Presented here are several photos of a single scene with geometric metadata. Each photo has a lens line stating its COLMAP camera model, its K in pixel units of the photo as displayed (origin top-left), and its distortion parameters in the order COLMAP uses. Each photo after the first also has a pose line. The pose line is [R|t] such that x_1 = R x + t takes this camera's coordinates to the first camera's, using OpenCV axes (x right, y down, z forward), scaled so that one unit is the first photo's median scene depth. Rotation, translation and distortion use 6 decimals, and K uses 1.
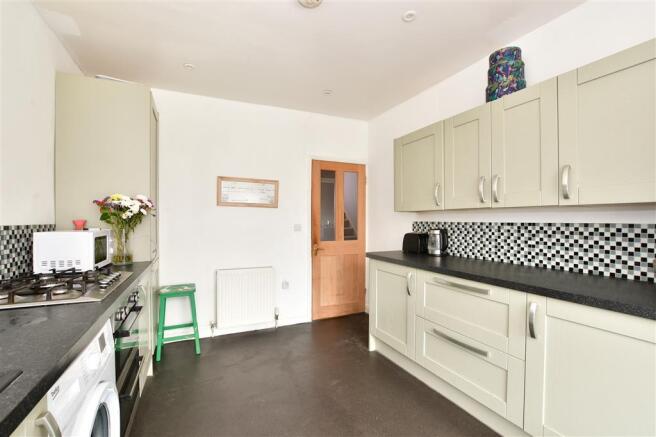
lens RADIAL K [[286.6, 0, 330.8], [0, 286.6, 223.8], [0, 0, 1]] dist [0.004878, -0.000411]
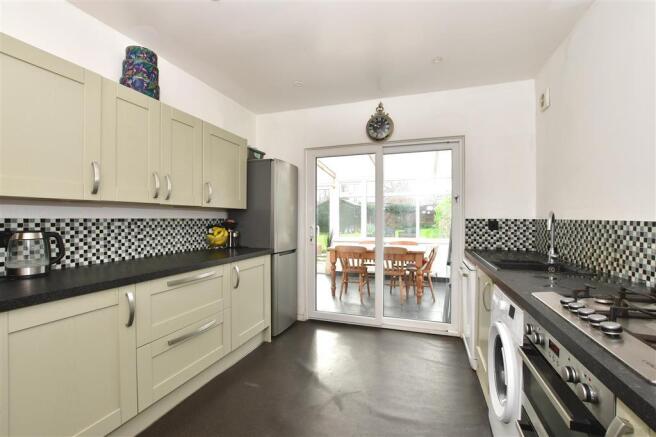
lens RADIAL K [[286.6, 0, 330.6], [0, 286.6, 215.9], [0, 0, 1]] dist [0.004878, -0.000411]
pose [[-0.698963, -0.002823, 0.715152, -0.568483], [-0.000360, 0.999993, 0.003595, -0.016964], [-0.715157, 0.002256, -0.698960, 1.178468]]
